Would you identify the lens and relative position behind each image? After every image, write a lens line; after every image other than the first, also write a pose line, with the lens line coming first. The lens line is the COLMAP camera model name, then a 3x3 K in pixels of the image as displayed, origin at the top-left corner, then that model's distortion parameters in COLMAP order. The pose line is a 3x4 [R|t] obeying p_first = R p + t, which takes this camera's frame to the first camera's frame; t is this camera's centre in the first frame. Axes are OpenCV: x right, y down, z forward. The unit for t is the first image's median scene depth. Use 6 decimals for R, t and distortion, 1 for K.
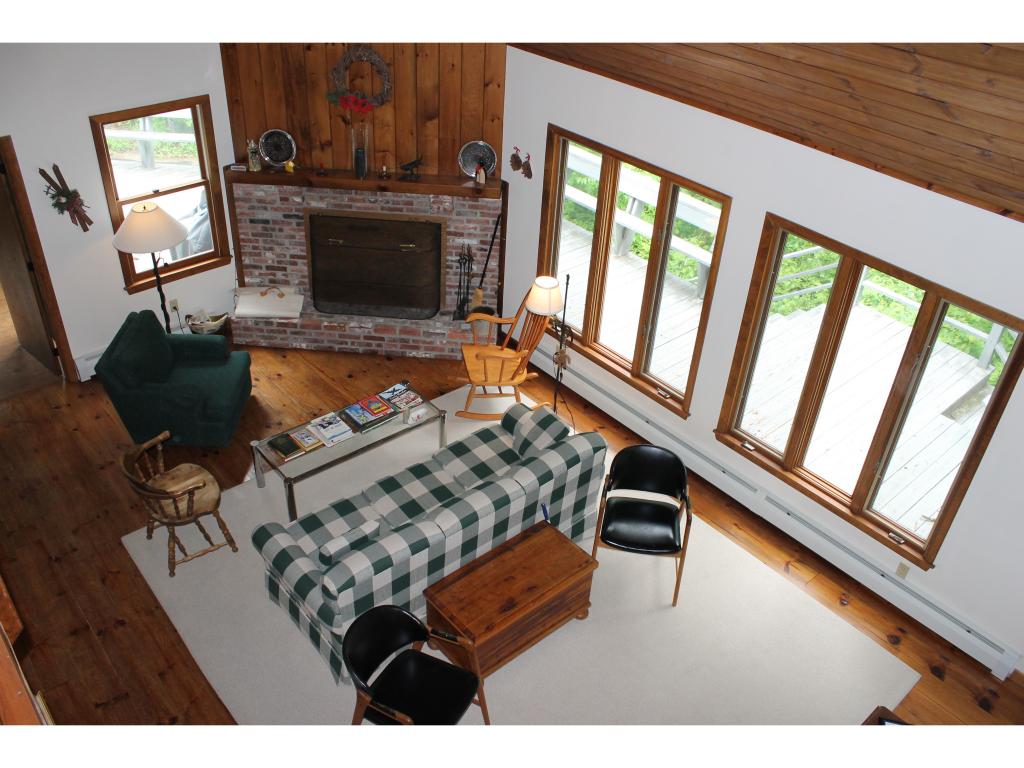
lens RADIAL K [[865.0, 0, 512.0], [0, 865.0, 384.0], [0, 0, 1]] dist [-0.167088, 0.146654]
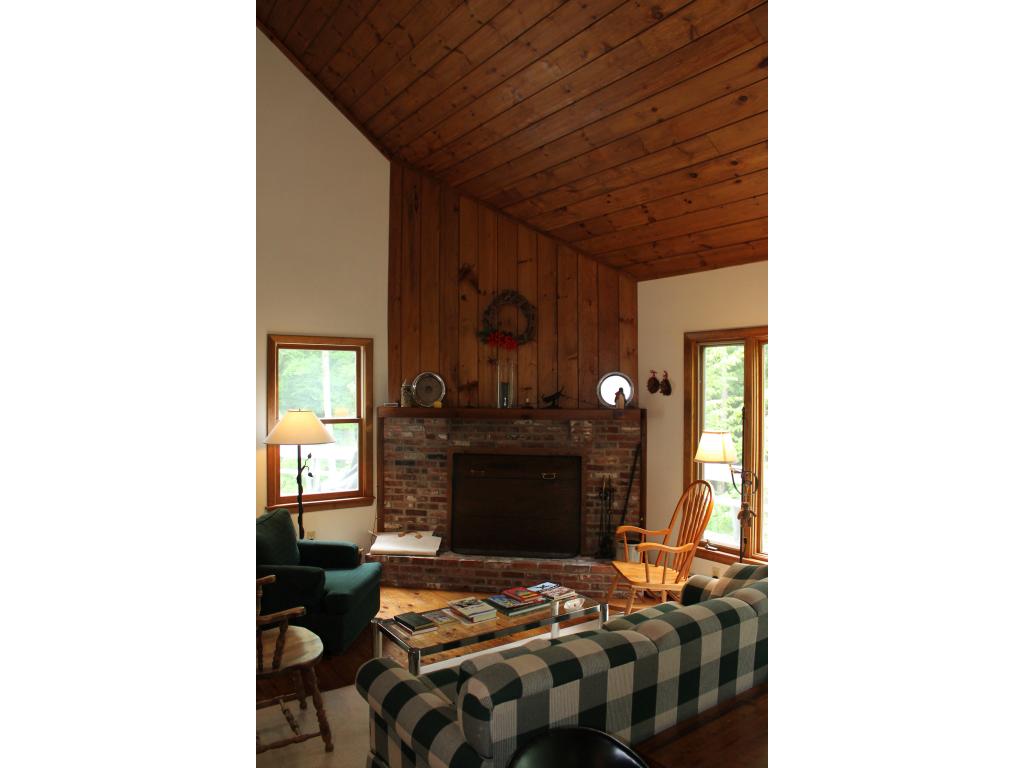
lens RADIAL K [[647.2, 0, 513.9], [0, 647.2, 378.9], [0, 0, 1]] dist [-0.163324, 0.138029]
pose [[0.993884, -0.048704, -0.099109, -0.081330], [-0.017918, 0.814470, -0.579928, 0.182309], [0.108966, 0.578157, 0.808616, 0.317957]]
